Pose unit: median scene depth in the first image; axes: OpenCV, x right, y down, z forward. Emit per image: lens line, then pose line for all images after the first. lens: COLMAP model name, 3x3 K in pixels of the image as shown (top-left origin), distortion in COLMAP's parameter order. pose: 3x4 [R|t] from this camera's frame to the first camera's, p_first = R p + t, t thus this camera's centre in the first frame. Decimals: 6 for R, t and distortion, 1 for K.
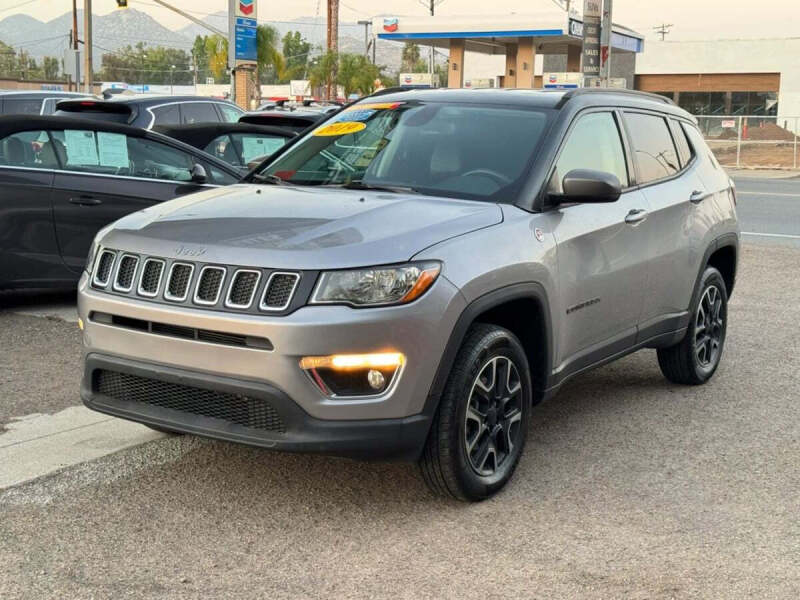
lens RADIAL K [[1172.4, 0, 397.5], [0, 1172.4, 305.3], [0, 0, 1]] dist [0.112607, 0.000000]
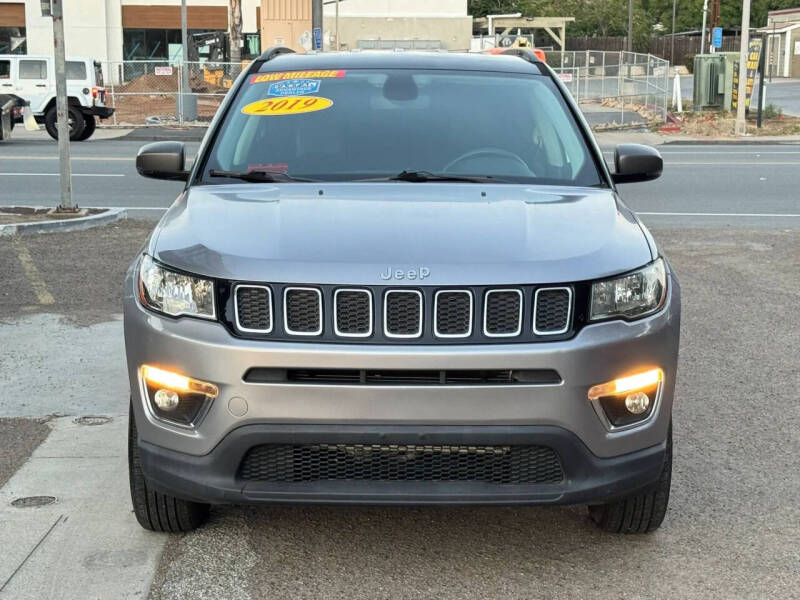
lens RADIAL K [[1538.1, 0, 397.9], [0, 1538.1, 307.3], [0, 0, 1]] dist [0.149271, 0.000000]
pose [[0.833583, -0.106181, 0.542093, -0.089032], [0.105173, 0.993908, 0.032952, -0.007052], [-0.542290, 0.029545, 0.839672, 0.017287]]
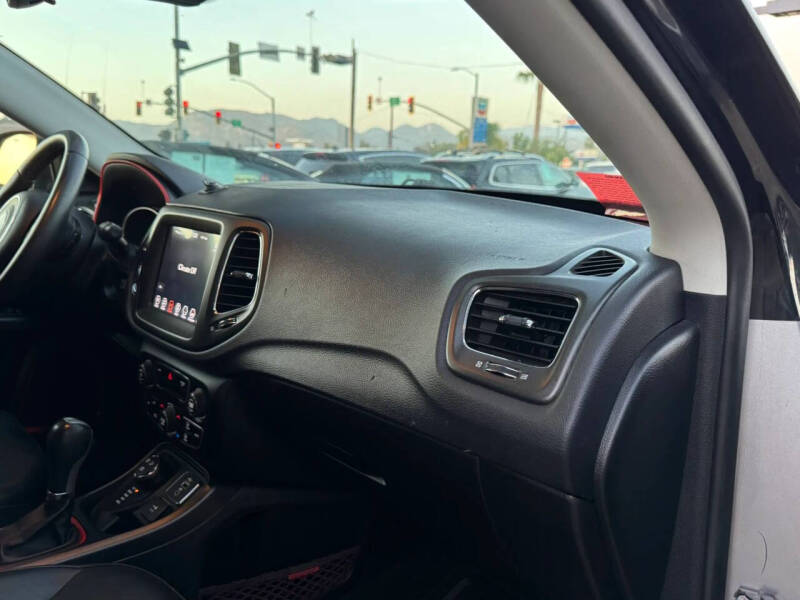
lens RADIAL K [[640.1, 0, 385.8], [0, 640.1, 300.9], [0, 0, 1]] dist [0.042209, -0.008517]
pose [[0.958532, 0.062659, -0.278013, 0.013021], [-0.055825, 0.997914, 0.032438, -0.012142], [0.279465, -0.015572, 0.960029, 0.128592]]
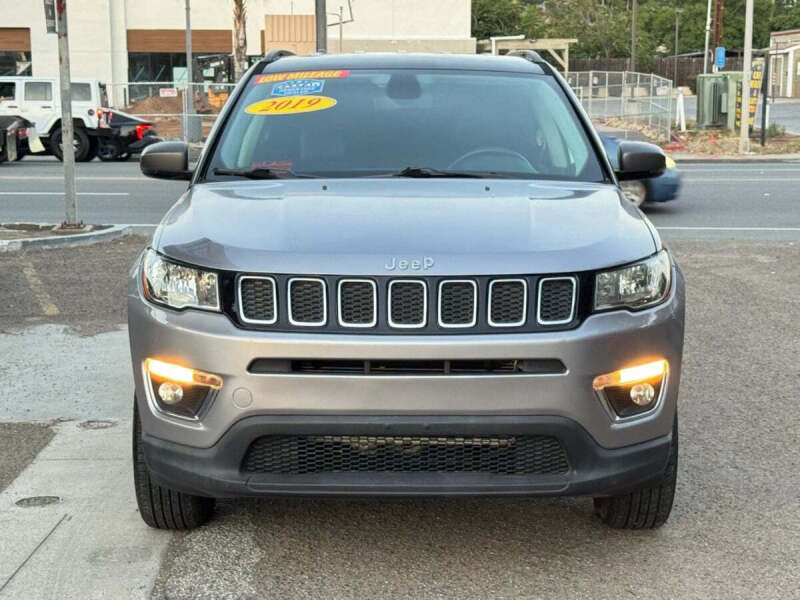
lens RADIAL K [[1538.1, 0, 401.3], [0, 1538.1, 304.1], [0, 0, 1]] dist [0.149271, 0.000000]
pose [[0.833705, -0.100530, 0.542982, -0.089167], [0.109755, 0.993838, 0.015484, -0.004395], [-0.541193, 0.046685, 0.839601, 0.017463]]
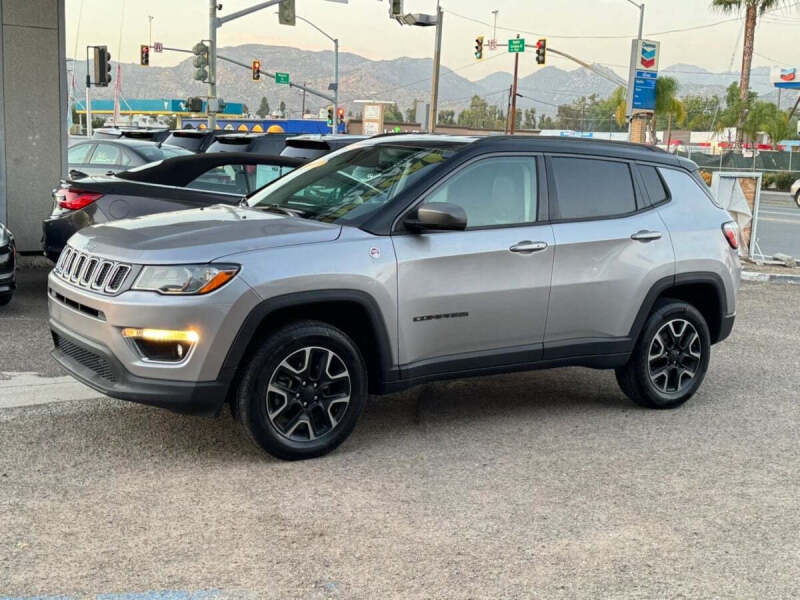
lens RADIAL K [[1068.3, 0, 381.5], [0, 1068.3, 300.1], [0, 0, 1]] dist [0.110616, 0.000000]
pose [[0.915630, 0.074128, -0.395129, 0.076780], [-0.085684, 0.996254, -0.011653, 0.000189], [0.392785, 0.044526, 0.918552, -0.002034]]
